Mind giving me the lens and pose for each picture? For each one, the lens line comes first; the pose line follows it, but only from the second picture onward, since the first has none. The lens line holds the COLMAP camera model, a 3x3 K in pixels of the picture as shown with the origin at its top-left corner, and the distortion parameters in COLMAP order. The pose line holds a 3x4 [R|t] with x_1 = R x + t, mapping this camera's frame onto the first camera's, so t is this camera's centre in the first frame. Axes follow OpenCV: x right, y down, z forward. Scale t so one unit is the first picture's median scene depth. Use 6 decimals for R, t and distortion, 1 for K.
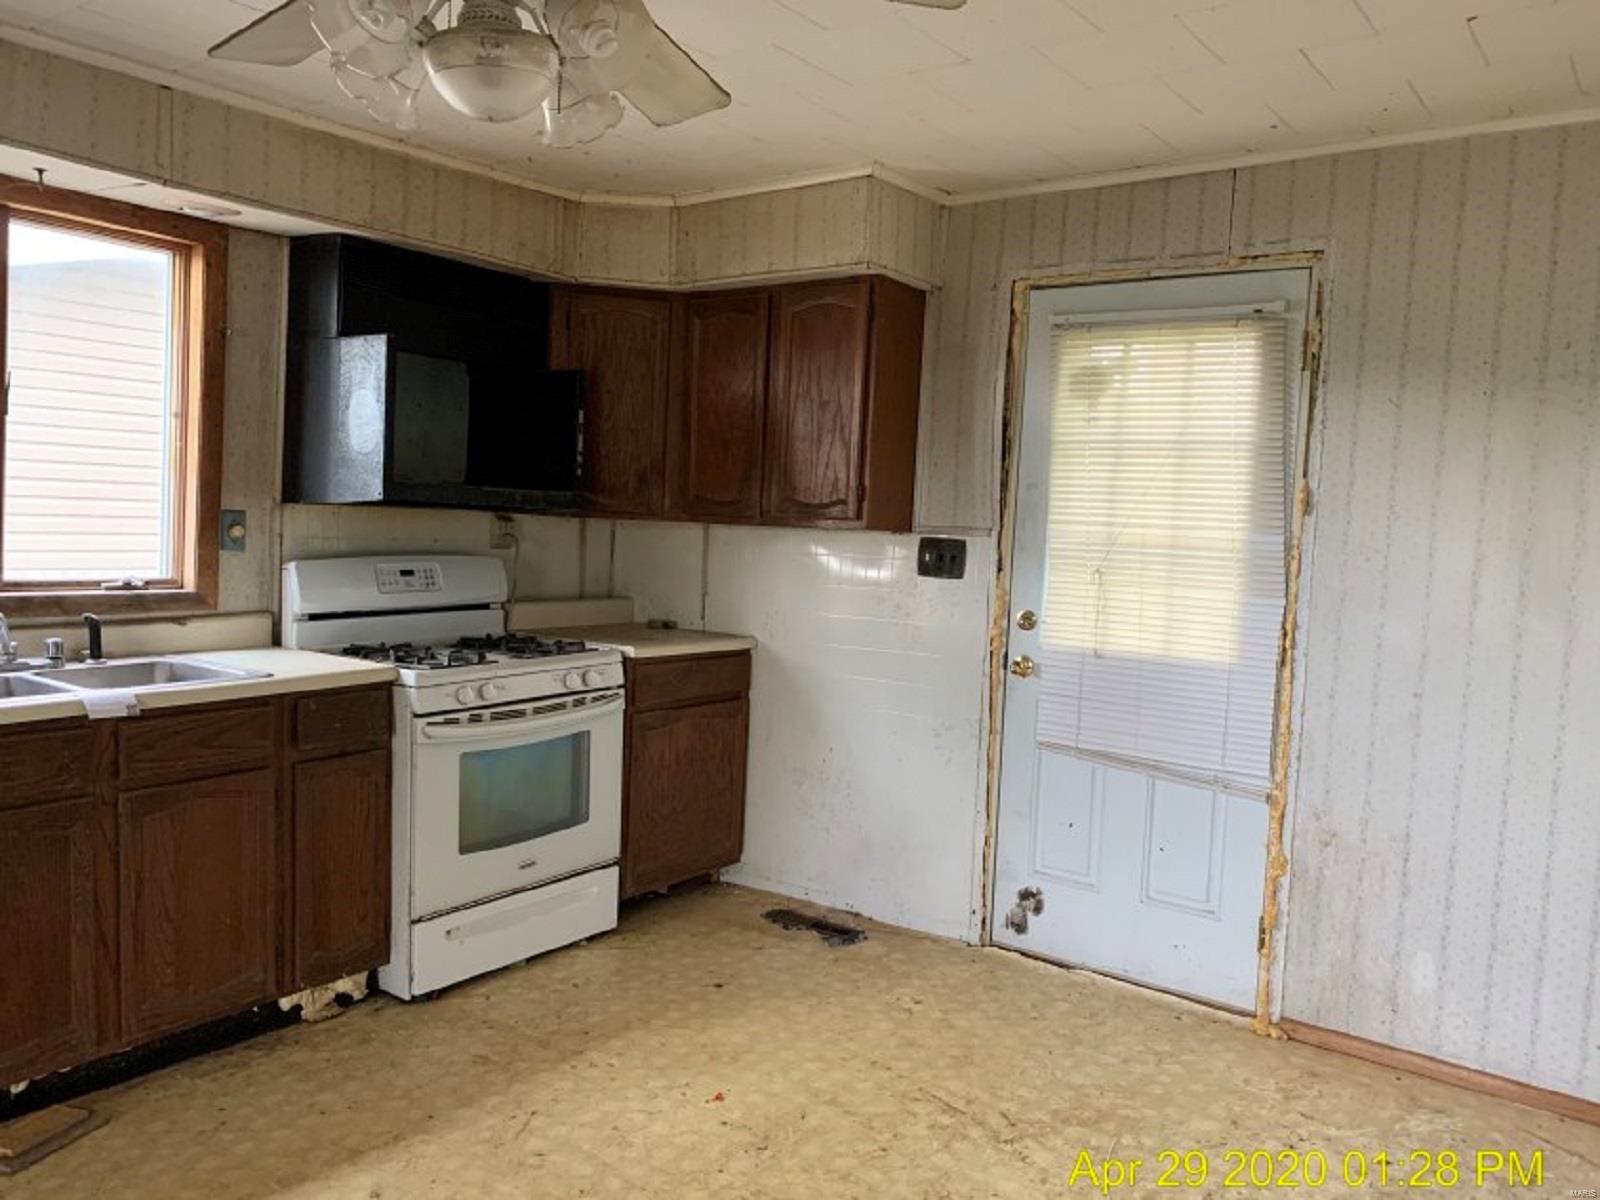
lens RADIAL K [[1188.8, 0, 799.1], [0, 1188.8, 590.3], [0, 0, 1]] dist [0.009230, -0.029666]
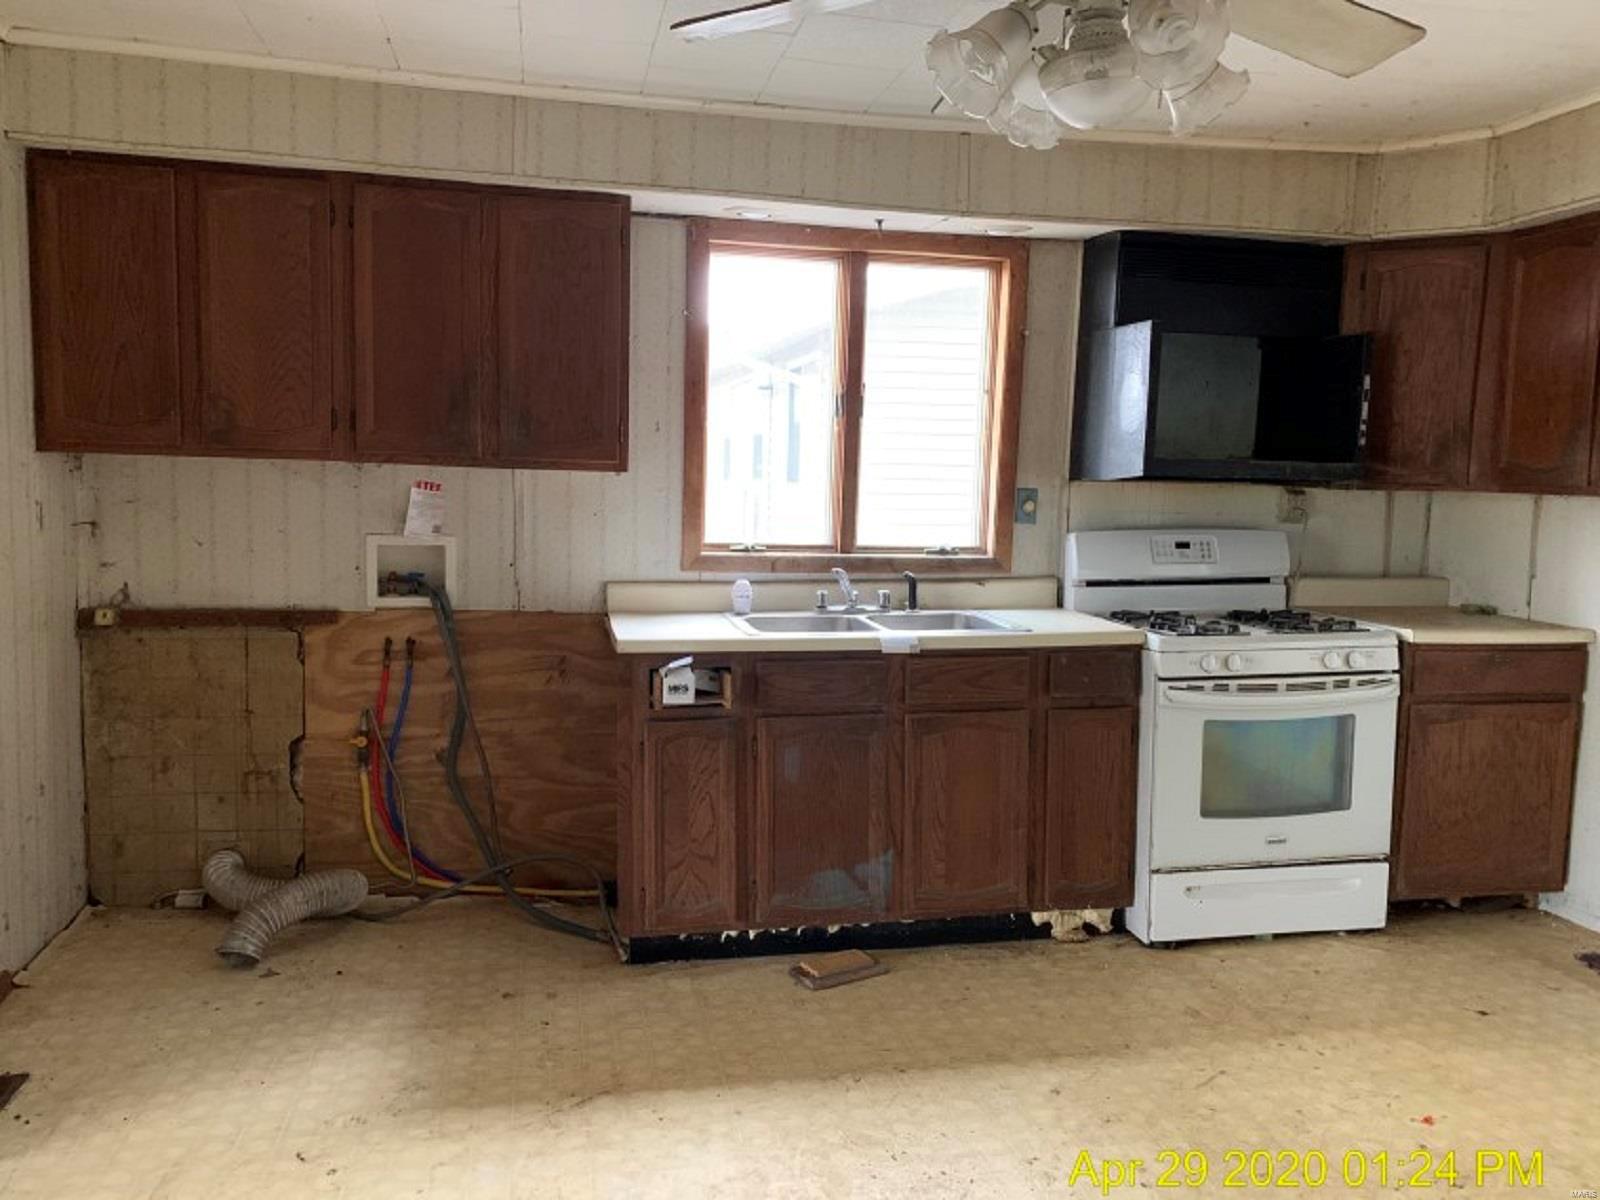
lens RADIAL K [[1188.8, 0, 799.1], [0, 1188.8, 590.3], [0, 0, 1]] dist [0.009230, -0.029666]
pose [[0.740172, 0.042556, -0.671070, 0.138002], [-0.030141, 0.999092, 0.030113, 0.004026], [0.671742, -0.002062, 0.740782, -0.002027]]
